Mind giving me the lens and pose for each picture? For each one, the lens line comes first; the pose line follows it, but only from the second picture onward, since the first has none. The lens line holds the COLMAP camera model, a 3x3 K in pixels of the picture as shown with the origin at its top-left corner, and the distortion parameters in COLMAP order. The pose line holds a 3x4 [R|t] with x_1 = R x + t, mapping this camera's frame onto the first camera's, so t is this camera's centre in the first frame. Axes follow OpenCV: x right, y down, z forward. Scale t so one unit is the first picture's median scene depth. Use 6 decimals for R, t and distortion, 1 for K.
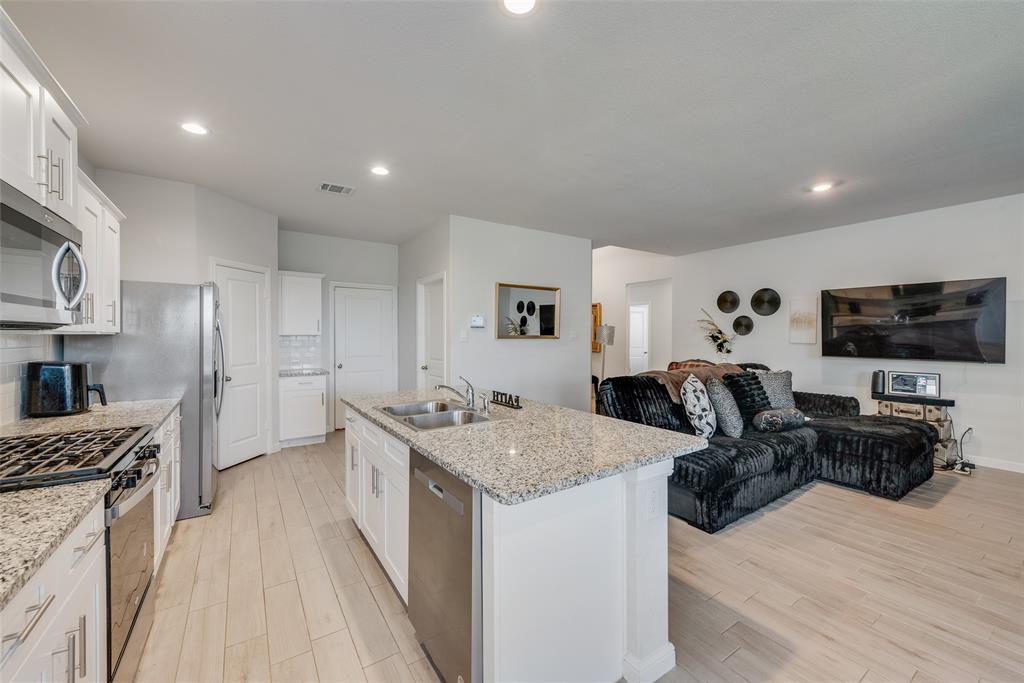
lens RADIAL K [[403.3, 0, 514.7], [0, 403.3, 333.8], [0, 0, 1]] dist [0.011661, -0.002430]
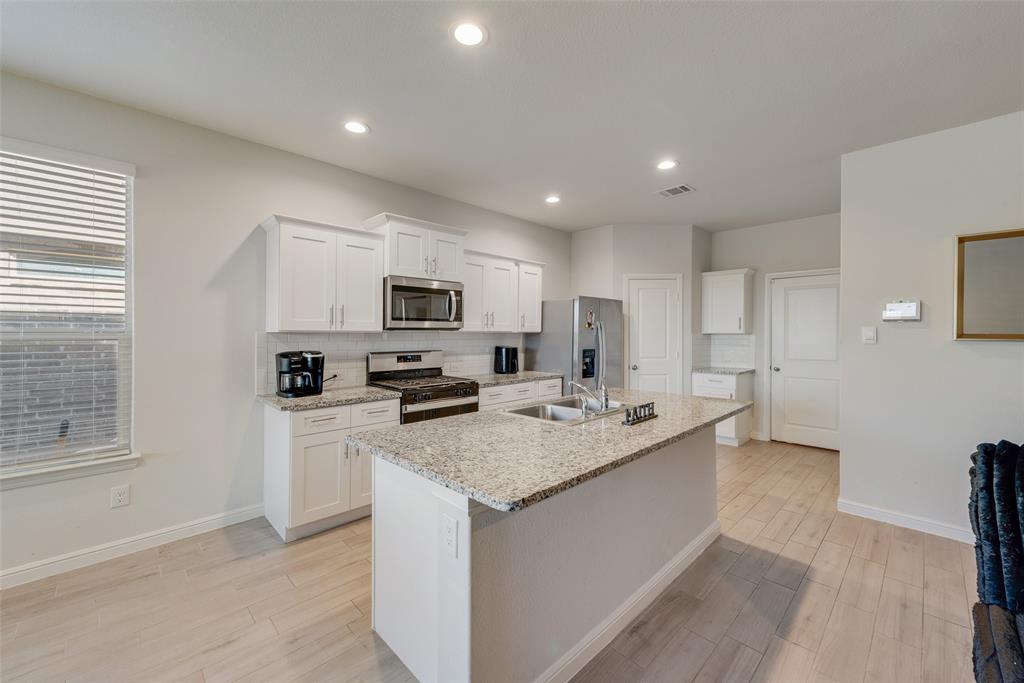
lens RADIAL K [[403.3, 0, 514.8], [0, 403.3, 334.4], [0, 0, 1]] dist [0.011661, -0.002430]
pose [[0.183534, 0.002948, -0.983009, 0.741718], [0.001054, 0.999994, 0.003196, 0.003271], [0.983013, -0.001623, 0.183530, 0.613655]]
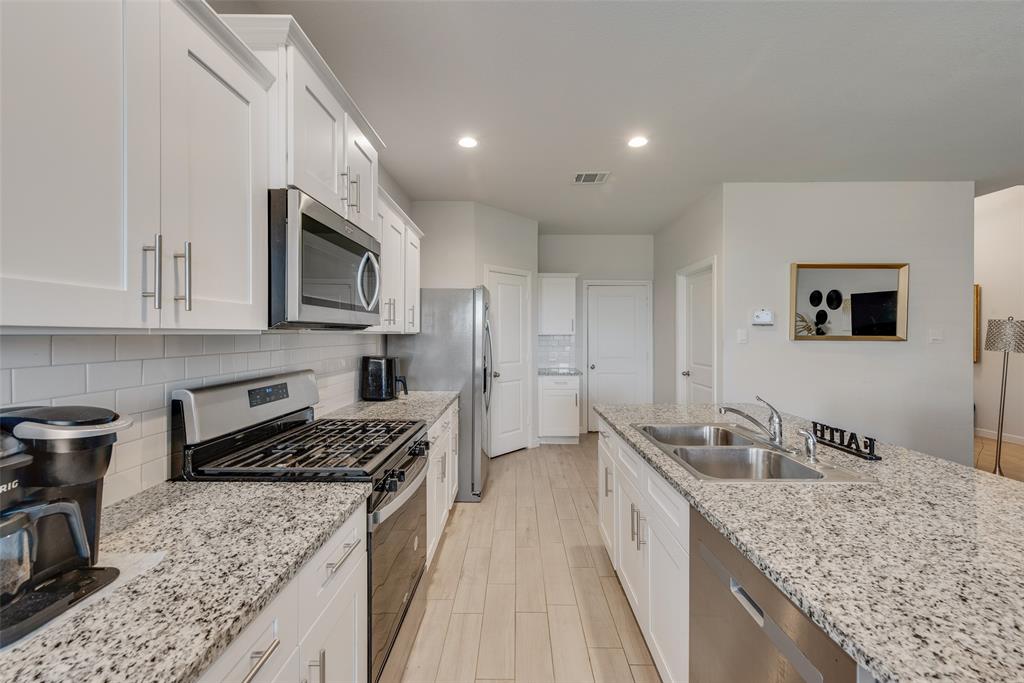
lens RADIAL K [[403.3, 0, 512.9], [0, 403.3, 337.1], [0, 0, 1]] dist [0.011661, -0.002430]
pose [[0.822809, 0.005276, -0.568294, -0.084561], [-0.000239, 0.999960, 0.008937, -0.000260], [0.568318, -0.007217, 0.822777, 0.199084]]
